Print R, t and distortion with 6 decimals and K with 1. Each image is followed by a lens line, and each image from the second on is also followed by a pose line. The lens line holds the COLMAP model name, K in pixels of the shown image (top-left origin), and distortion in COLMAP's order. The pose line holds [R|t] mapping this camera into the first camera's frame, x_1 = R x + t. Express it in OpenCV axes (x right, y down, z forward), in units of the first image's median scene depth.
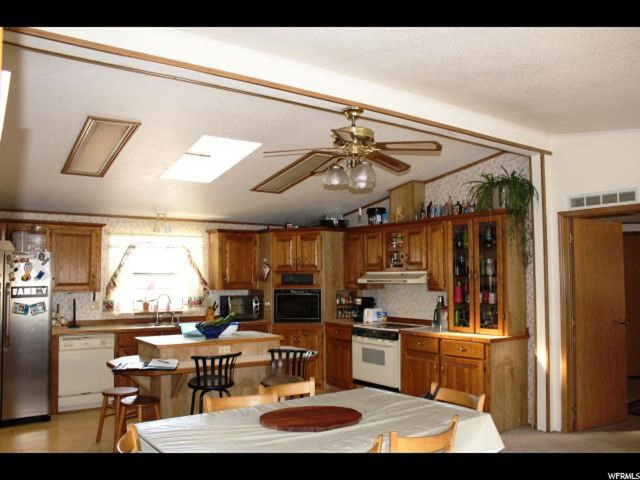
lens RADIAL K [[515.3, 0, 304.7], [0, 515.3, 240.0], [0, 0, 1]] dist [-0.108319, 0.009099]
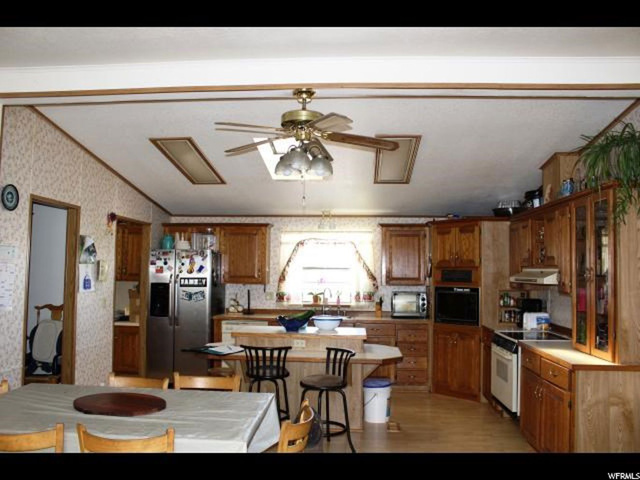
lens RADIAL K [[515.3, 0, 304.7], [0, 515.3, 240.0], [0, 0, 1]] dist [-0.108319, 0.009099]
pose [[0.783764, -0.021693, -0.620680, 0.383788], [0.028686, 0.999588, 0.001288, 0.005590], [0.620396, -0.018814, 0.784063, 0.160913]]
